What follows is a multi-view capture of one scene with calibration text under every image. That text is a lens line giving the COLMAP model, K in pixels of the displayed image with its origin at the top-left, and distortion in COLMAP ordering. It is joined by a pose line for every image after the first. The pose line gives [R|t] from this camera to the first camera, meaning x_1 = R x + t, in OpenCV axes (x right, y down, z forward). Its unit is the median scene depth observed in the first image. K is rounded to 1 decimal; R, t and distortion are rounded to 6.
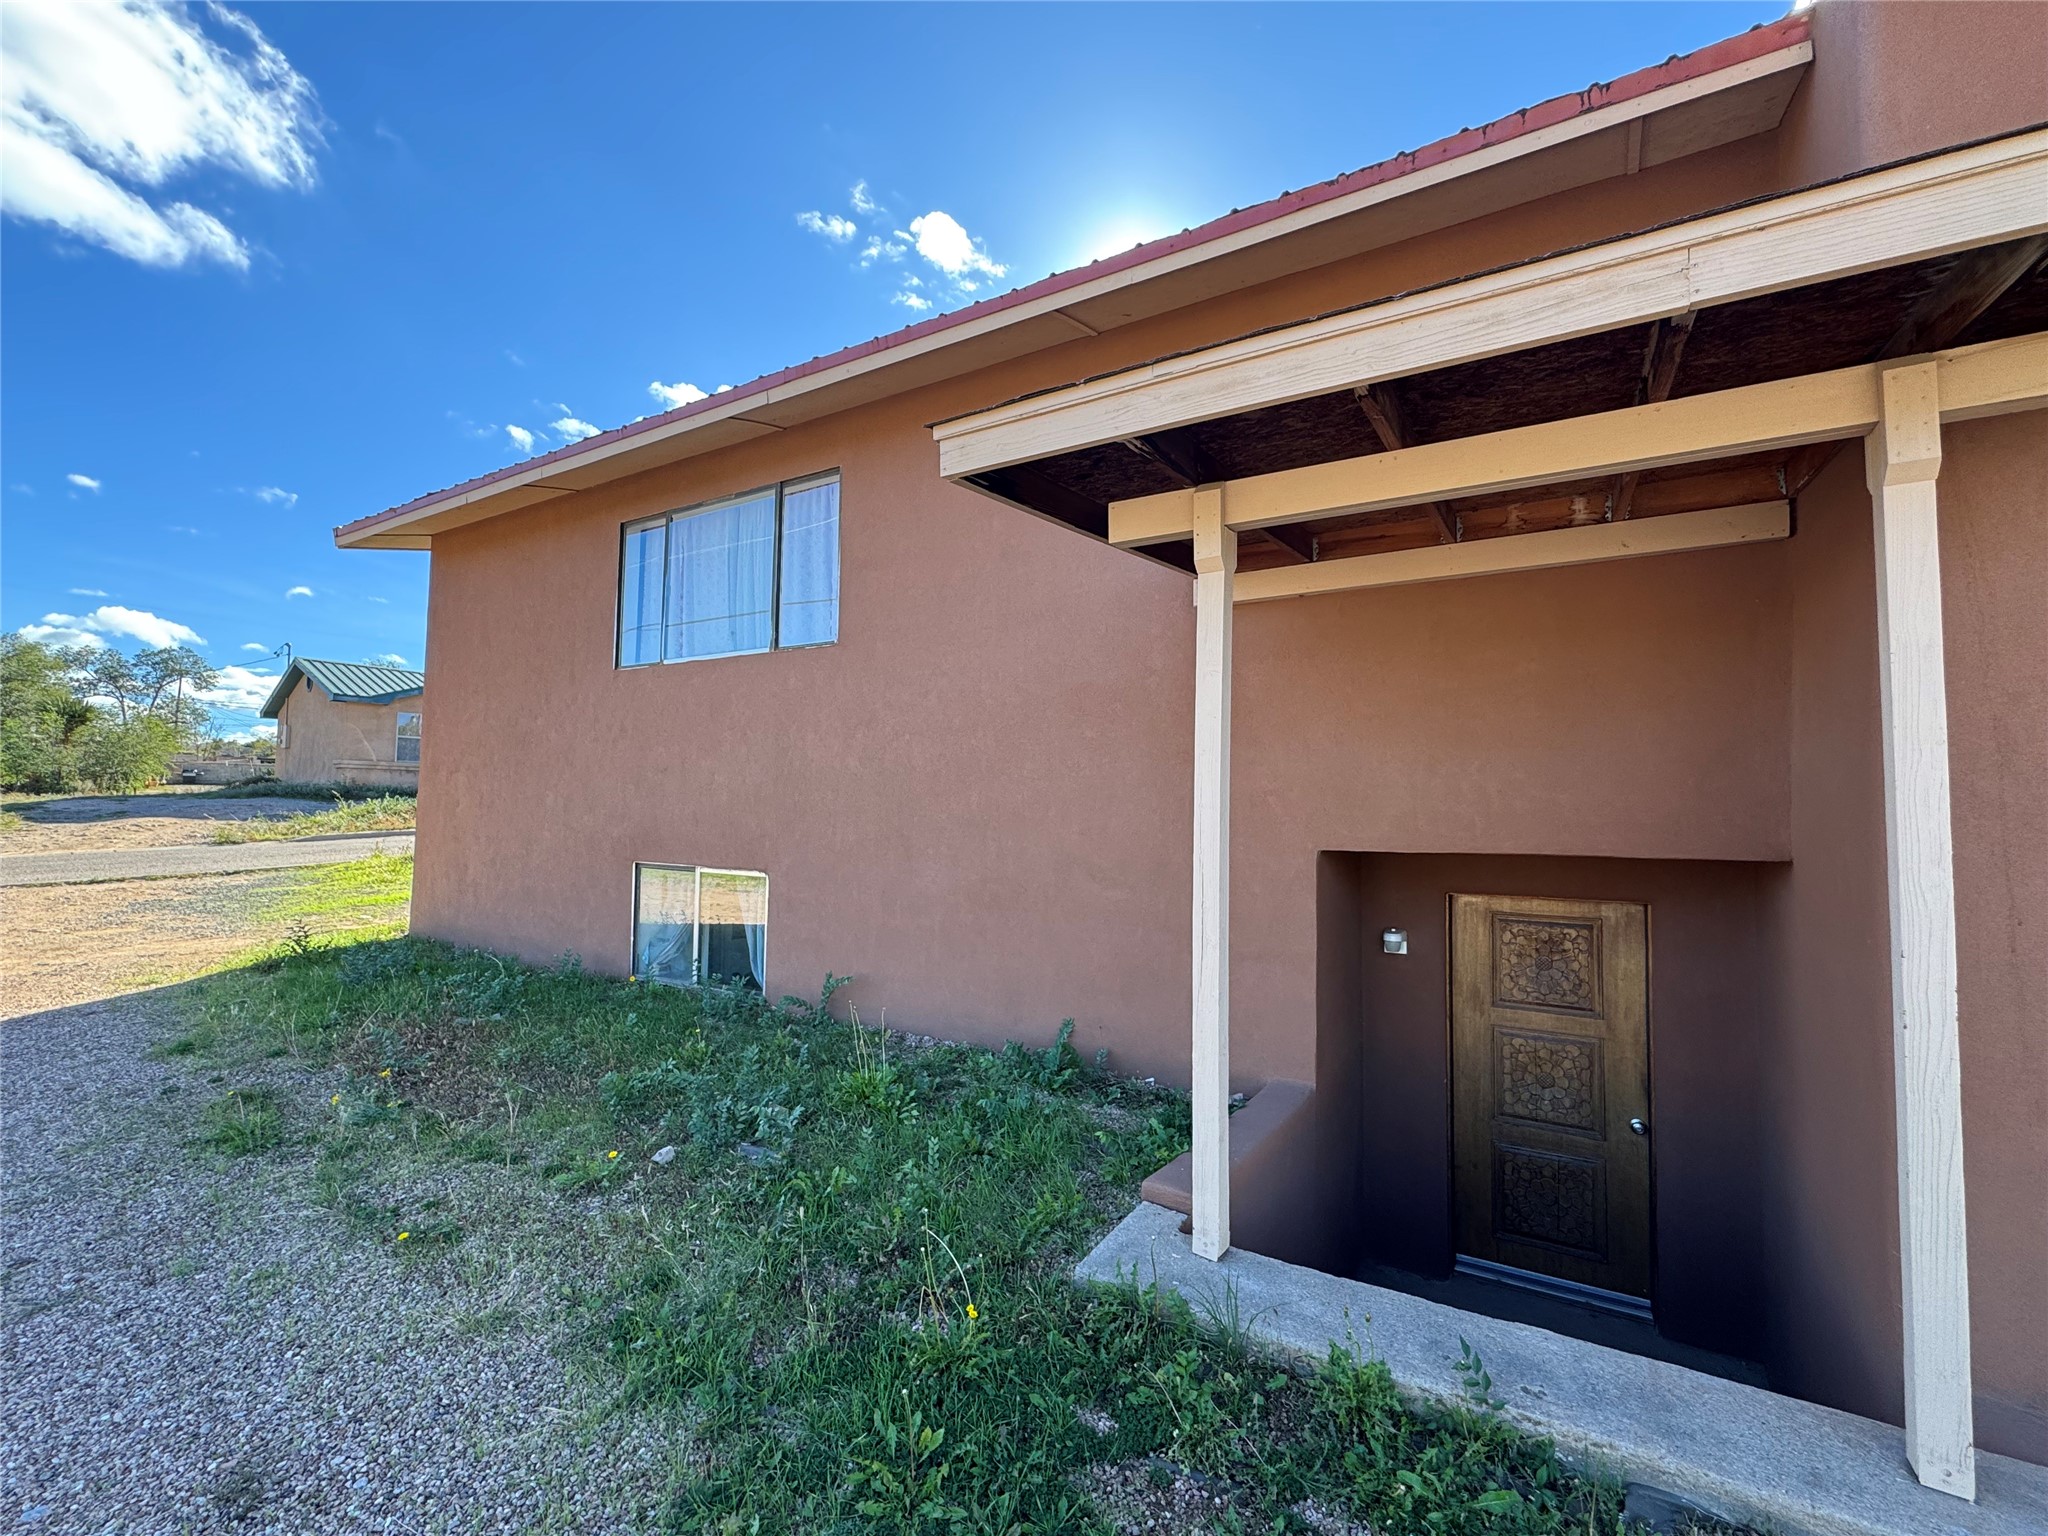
lens RADIAL K [[886.8, 0, 1026.2], [0, 886.8, 769.2], [0, 0, 1]] dist [-0.003609, -0.000137]
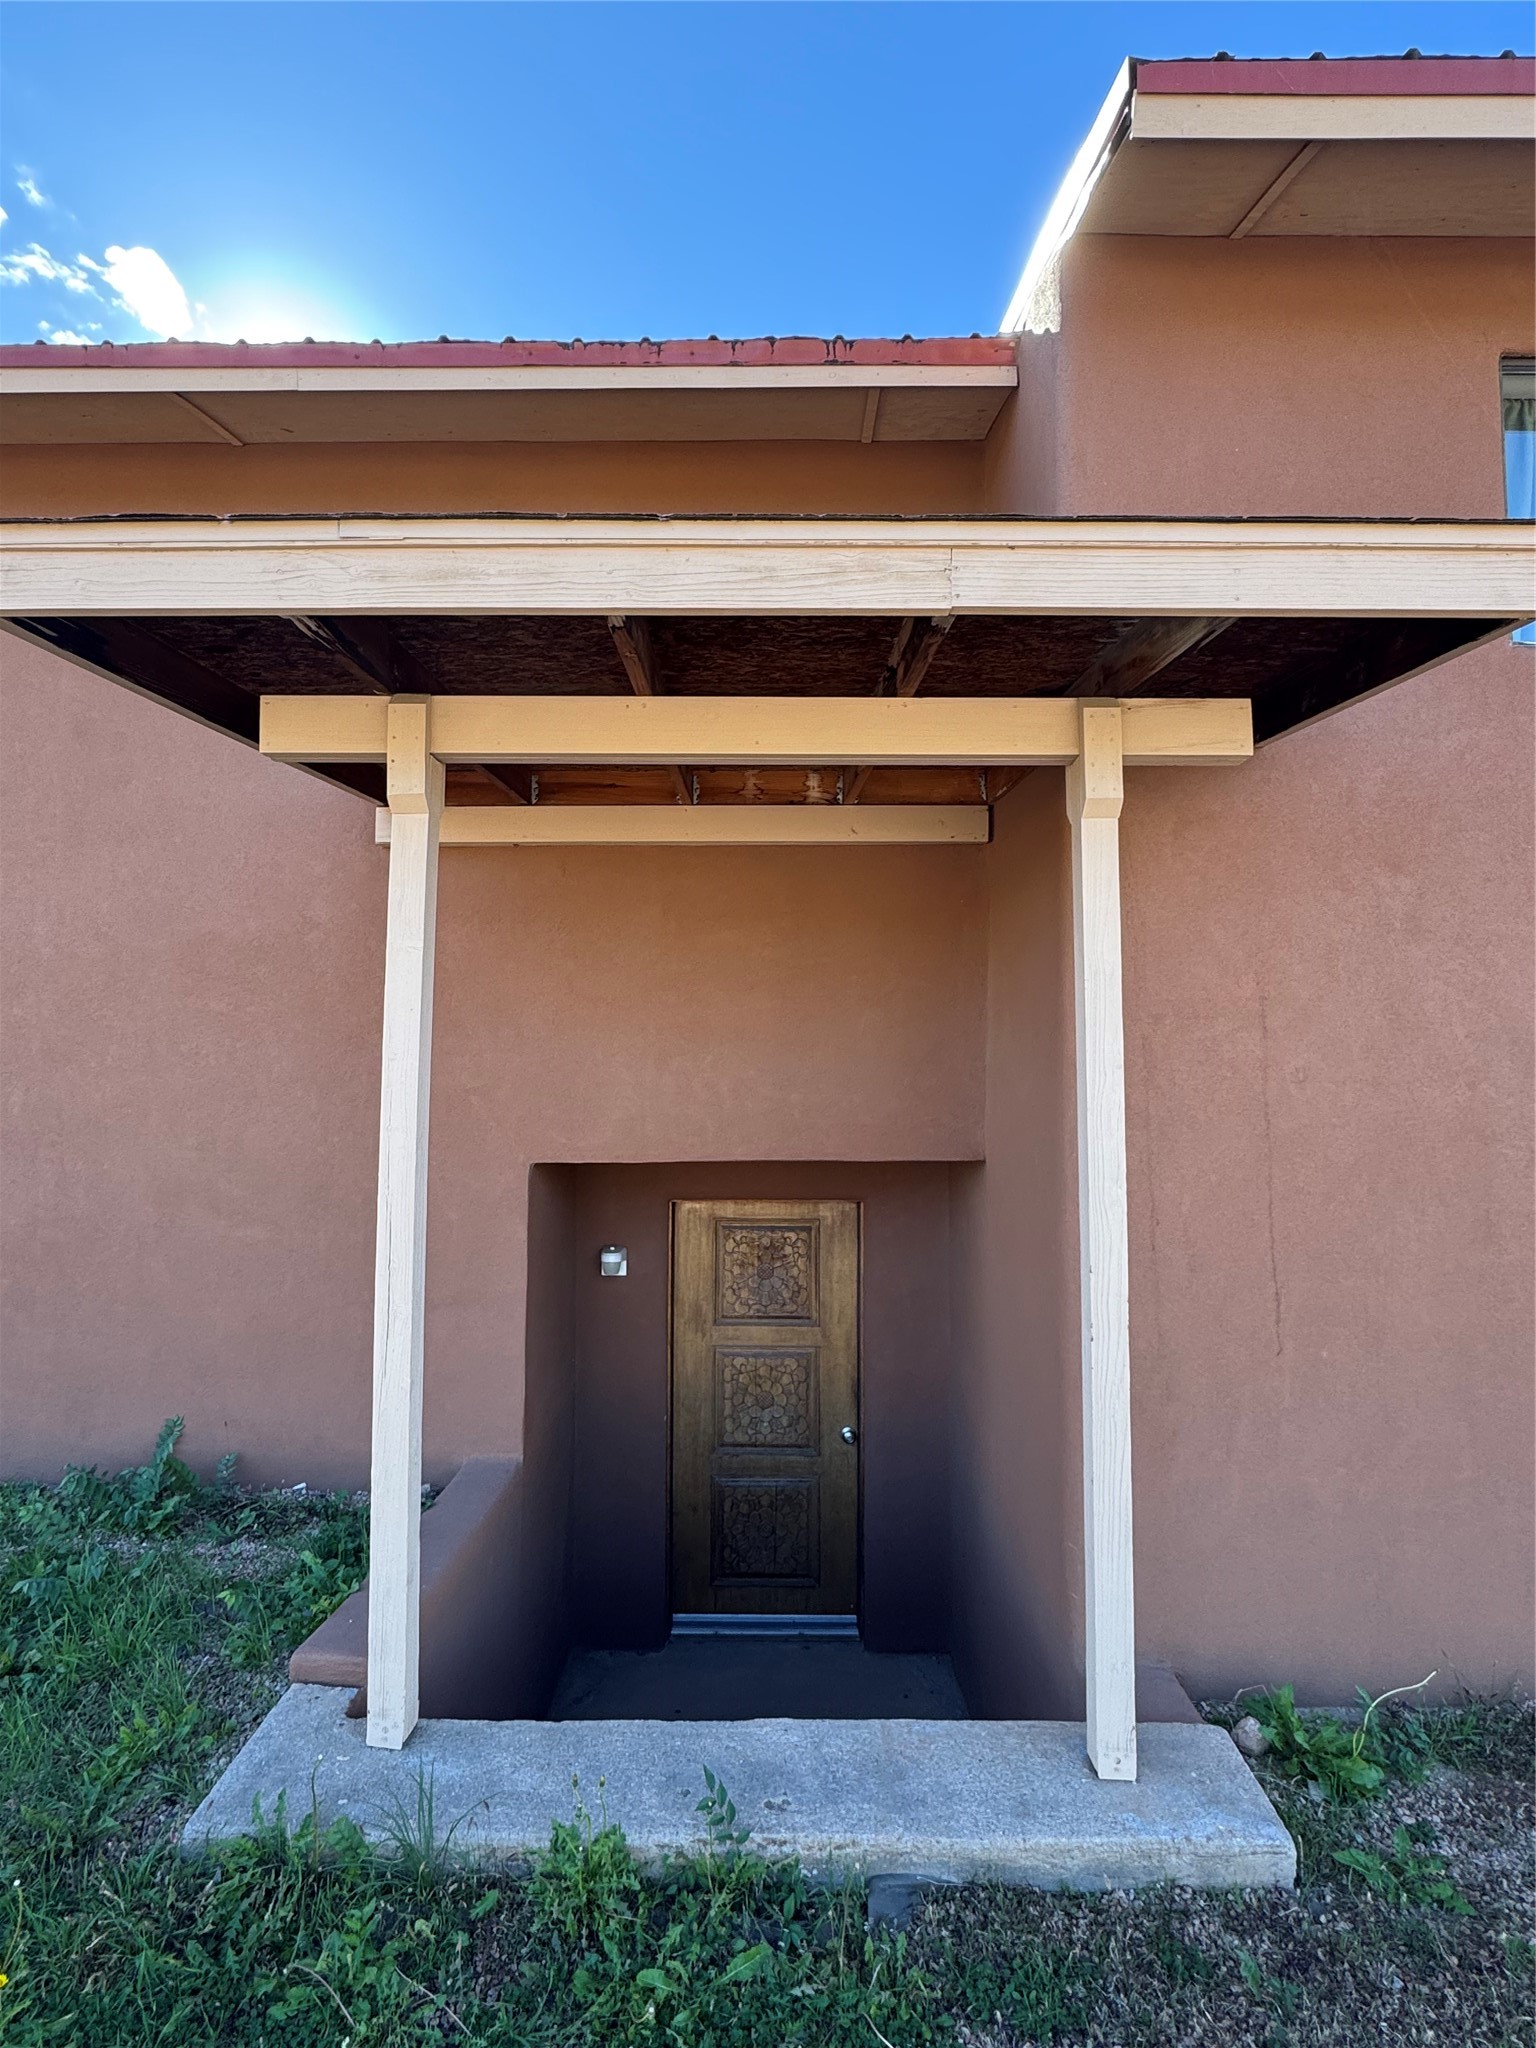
lens RADIAL K [[1098.5, 0, 767.0], [0, 1098.5, 1031.2], [0, 0, 1]] dist [-0.004234, 0.000538]
pose [[0.856777, 0.019699, 0.515311, -0.003886], [-0.016255, 0.999805, -0.011194, -0.025813], [-0.515432, 0.001214, 0.856930, 0.043849]]
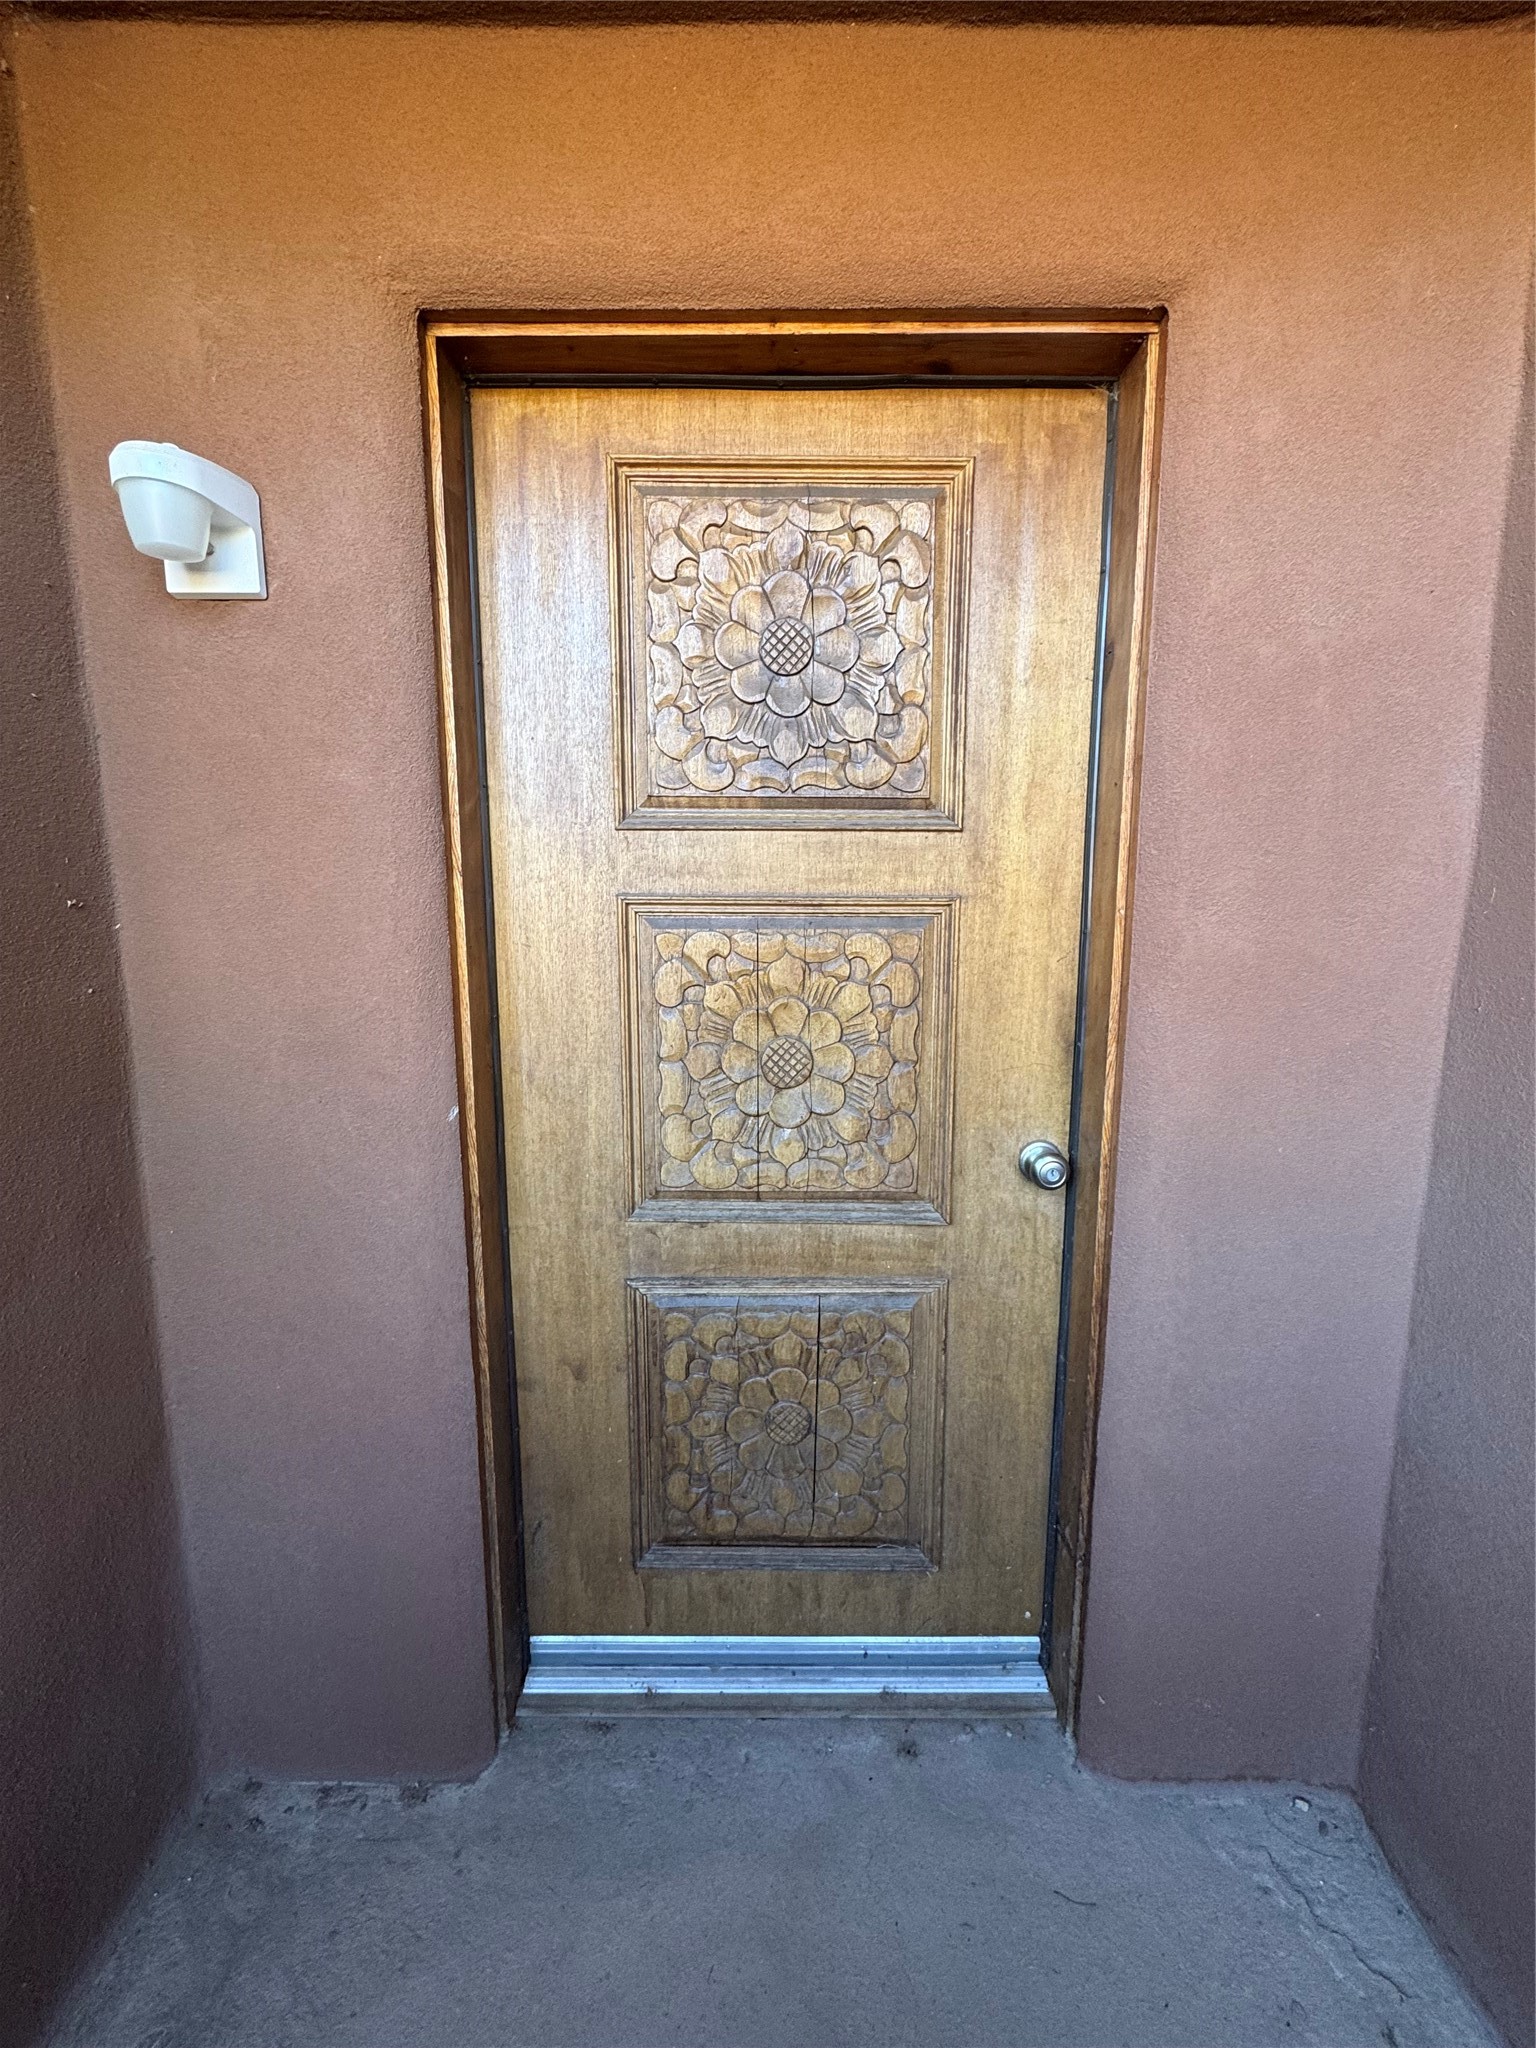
lens RADIAL K [[886.8, 0, 776.5], [0, 886.8, 1023.3], [0, 0, 1]] dist [-0.003609, -0.000137]
pose [[0.851892, -0.092276, 0.515524, 0.679254], [-0.015257, 0.979565, 0.200547, 0.437832], [-0.523495, -0.178710, 0.833076, 1.188478]]
